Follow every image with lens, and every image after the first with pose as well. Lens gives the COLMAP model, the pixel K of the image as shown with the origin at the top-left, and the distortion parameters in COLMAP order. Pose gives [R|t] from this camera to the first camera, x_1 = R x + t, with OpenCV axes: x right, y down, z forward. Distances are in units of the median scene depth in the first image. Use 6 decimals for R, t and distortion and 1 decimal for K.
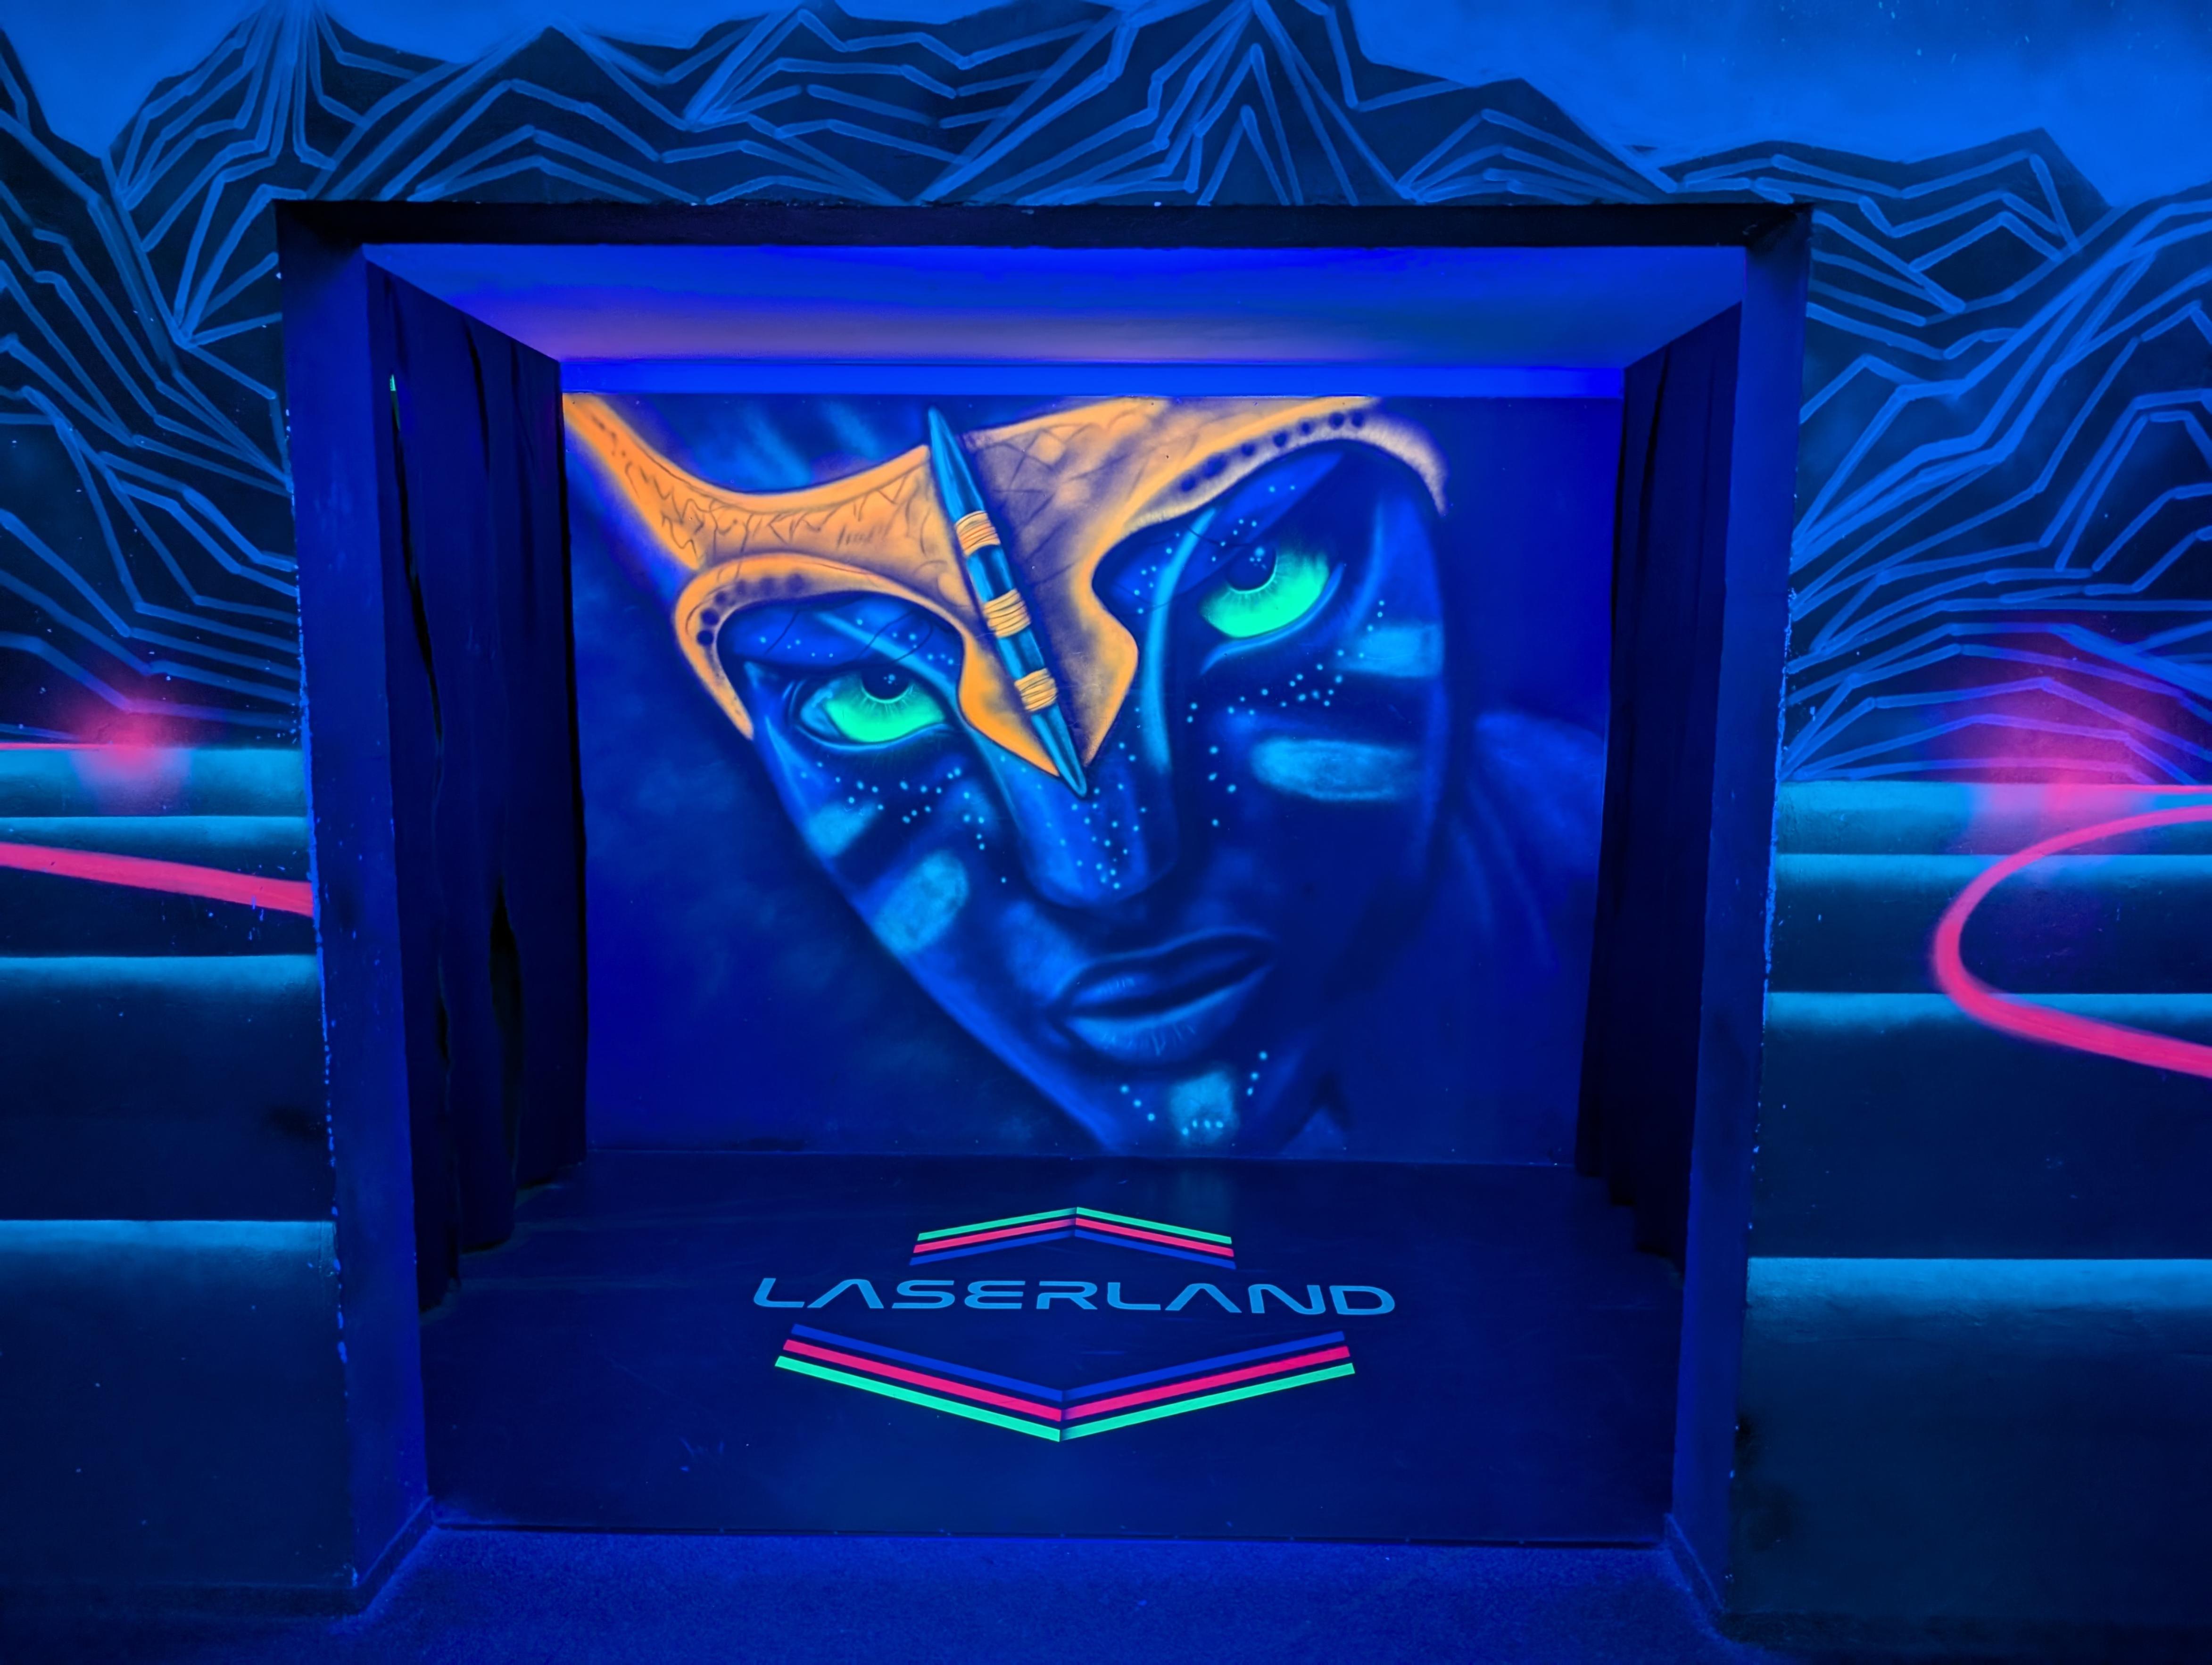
lens RADIAL K [[1598.2, 0, 1100.5], [0, 1598.2, 833.4], [0, 0, 1]] dist [0.009178, 0.001119]
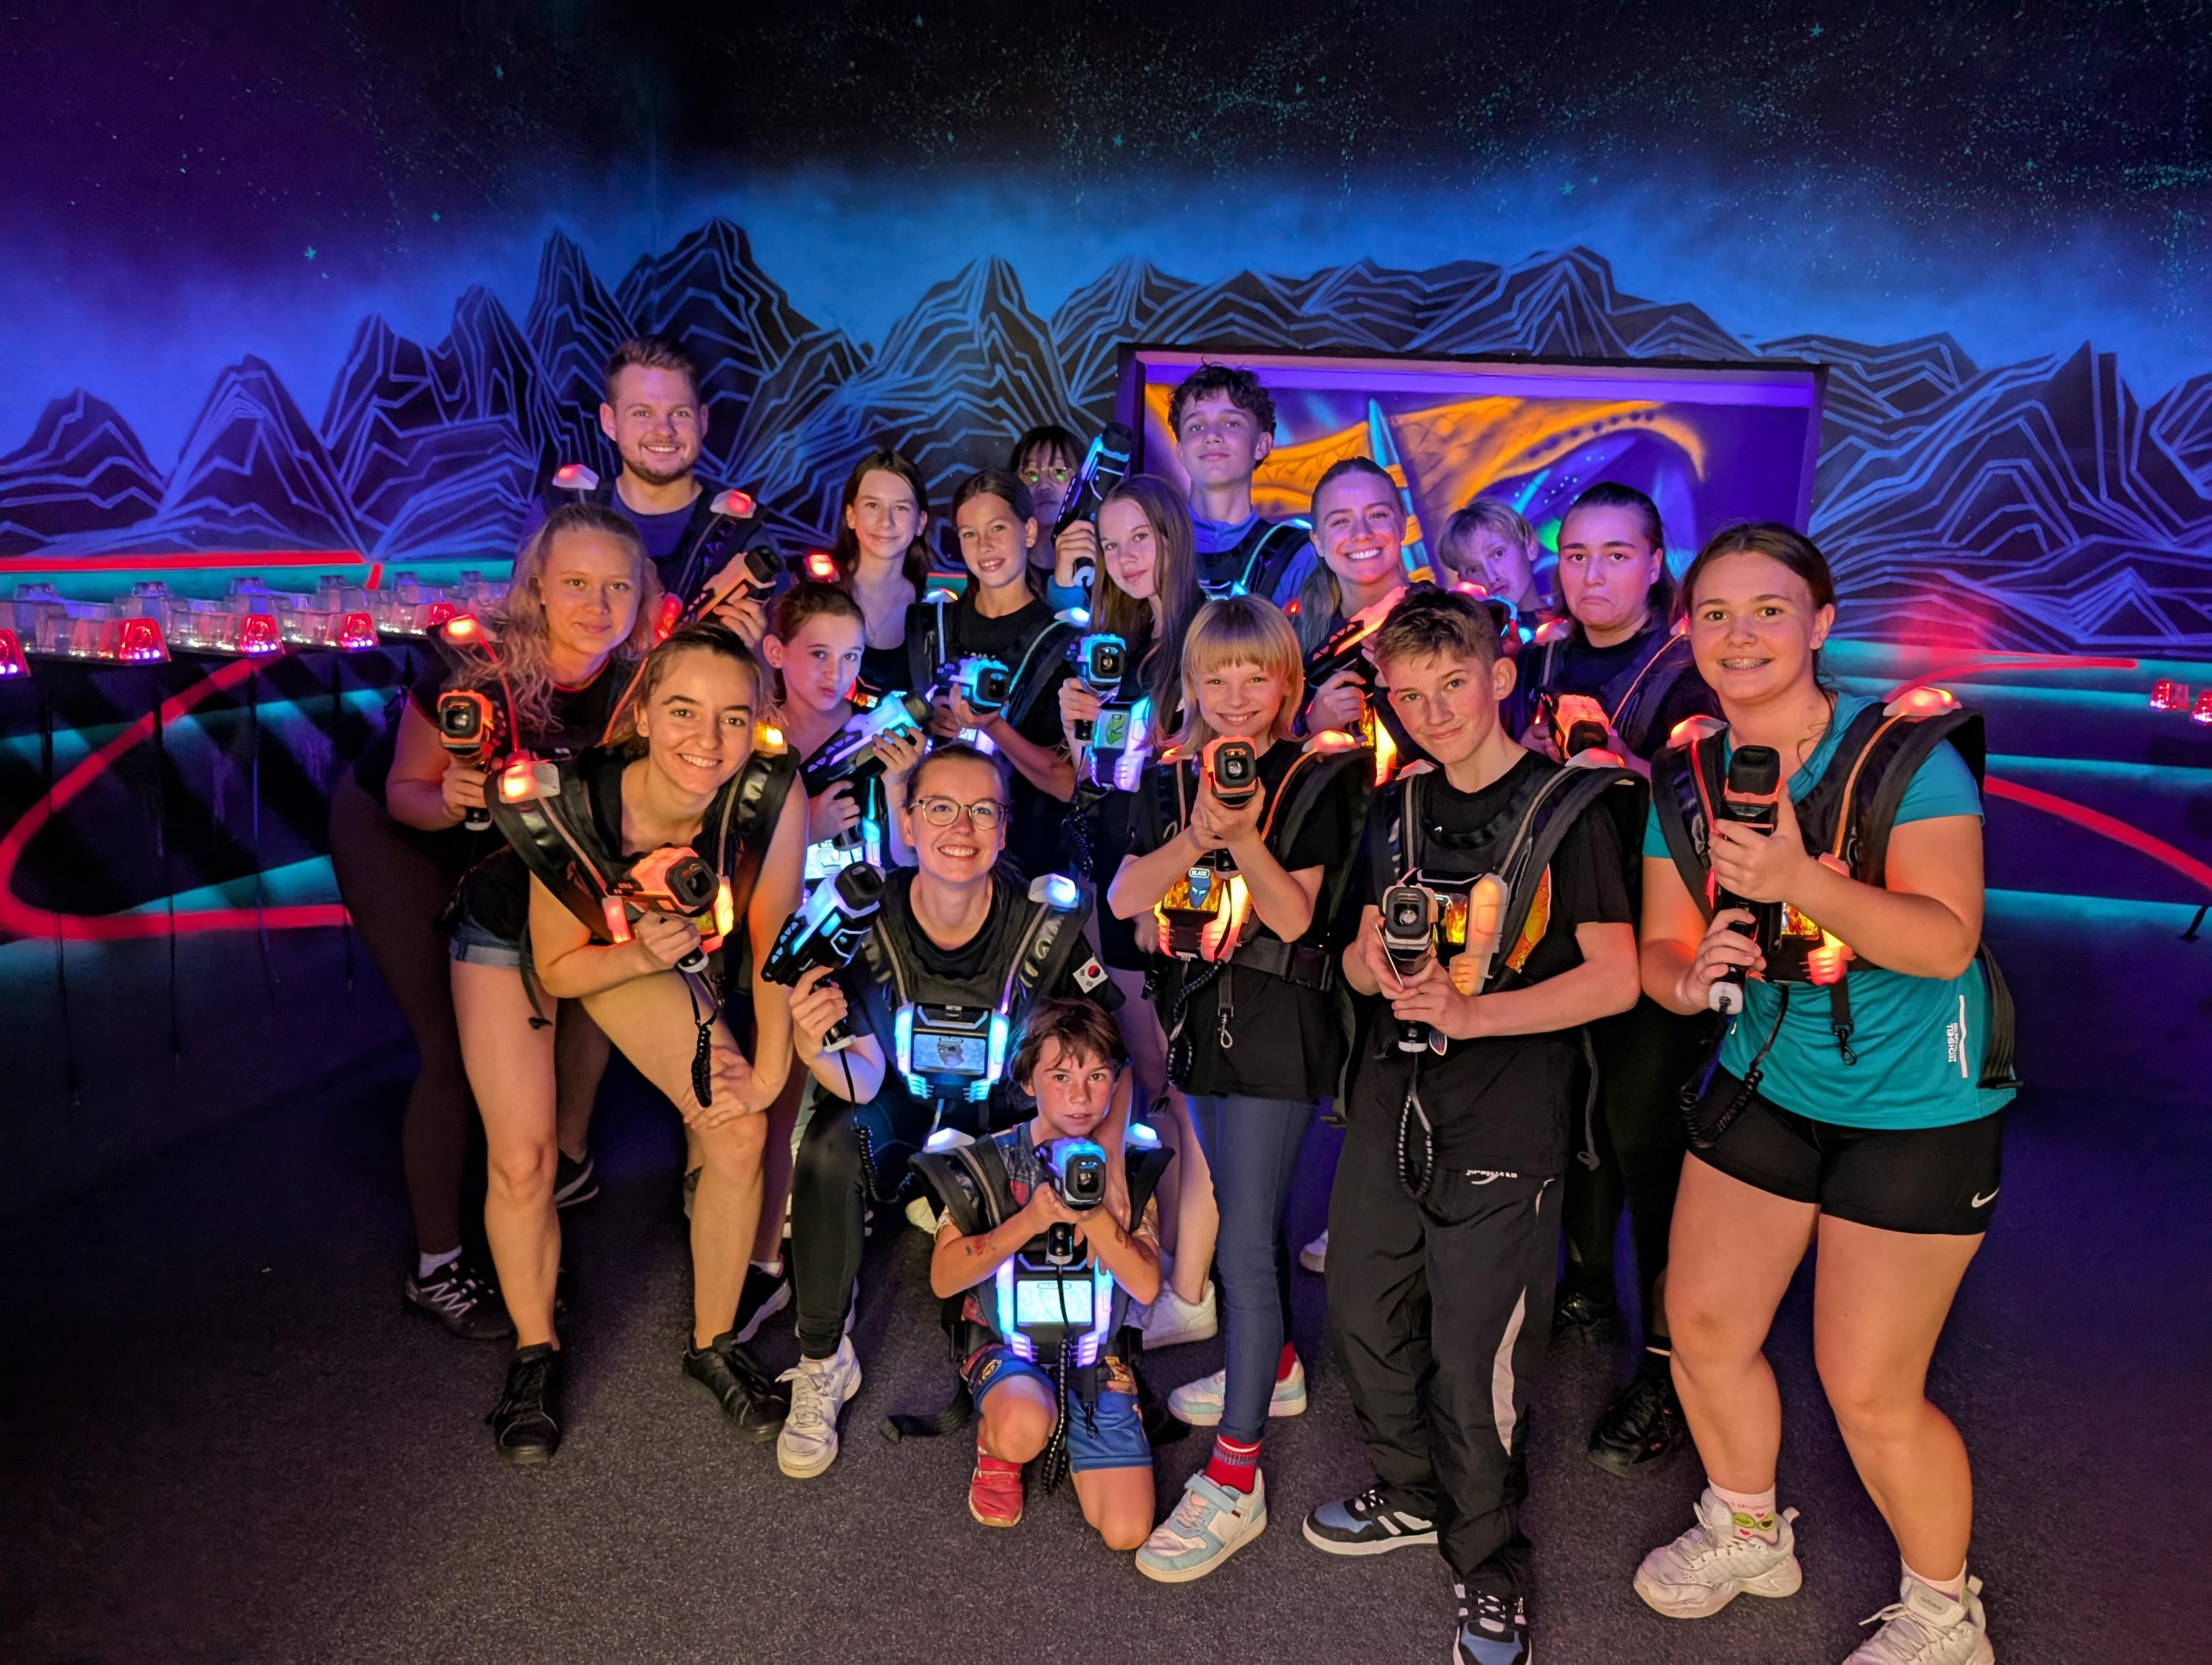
lens RADIAL K [[1598.2, 0, 1109.2], [0, 1598.2, 824.7], [0, 0, 1]] dist [0.009178, 0.001119]
pose [[0.975866, 0.085746, -0.200830, -0.008472], [-0.073926, 0.995101, 0.065647, 0.143954], [0.205475, -0.049216, 0.977424, -1.281518]]
